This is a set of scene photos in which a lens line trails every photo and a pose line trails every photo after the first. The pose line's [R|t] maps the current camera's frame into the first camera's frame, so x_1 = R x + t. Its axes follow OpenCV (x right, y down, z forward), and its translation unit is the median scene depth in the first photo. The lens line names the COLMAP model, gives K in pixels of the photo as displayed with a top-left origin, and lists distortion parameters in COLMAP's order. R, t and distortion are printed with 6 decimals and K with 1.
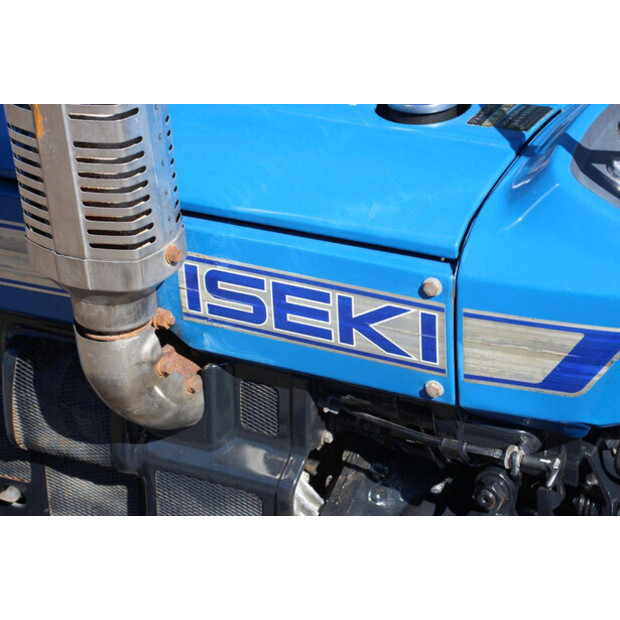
lens RADIAL K [[1446.3, 0, 308.9], [0, 1446.3, 306.7], [0, 0, 1]] dist [0.423985, 0.000000]
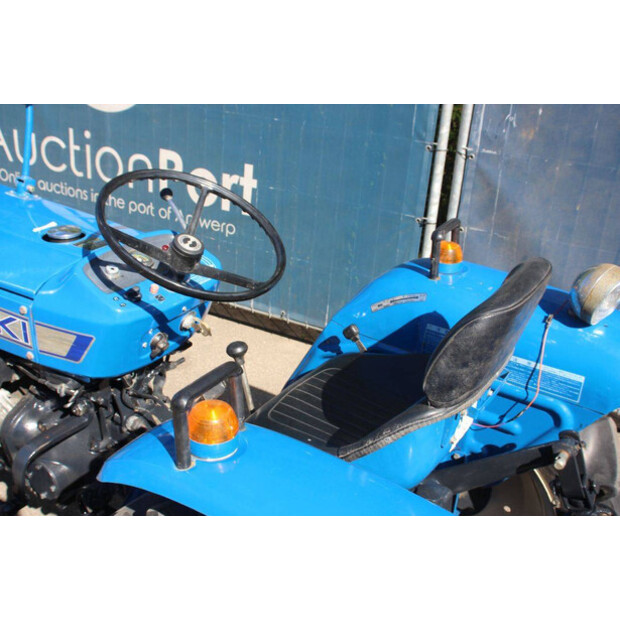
lens RADIAL K [[744.9, 0, 310.2], [0, 744.9, 309.1], [0, 0, 1]] dist [0.023324, 0.000000]
pose [[0.994068, 0.108000, -0.012796, 0.542073], [-0.108591, 0.992141, -0.062162, 0.009227], [0.005982, 0.063183, 0.997984, -0.182817]]
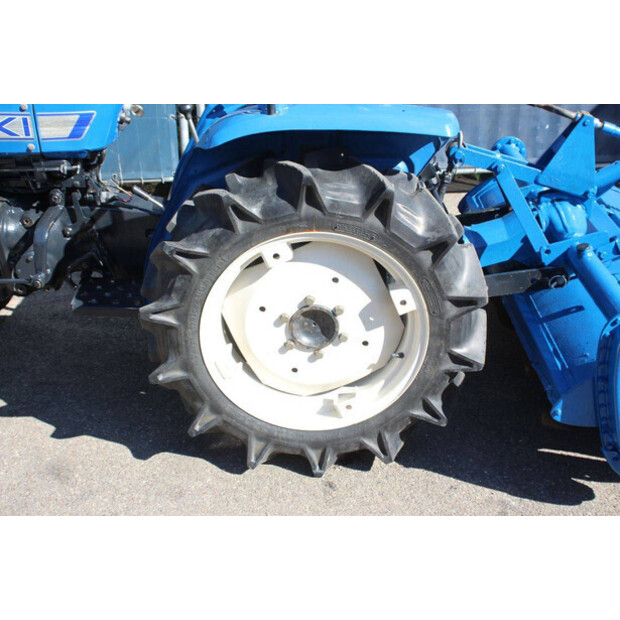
lens RADIAL K [[886.2, 0, 308.7], [0, 886.2, 310.1], [0, 0, 1]] dist [0.121627, 0.000000]
pose [[0.870658, -0.188167, 0.454475, -0.311879], [0.202274, 0.979165, 0.017901, 0.460109], [-0.448375, 0.076343, 0.890580, -0.825058]]
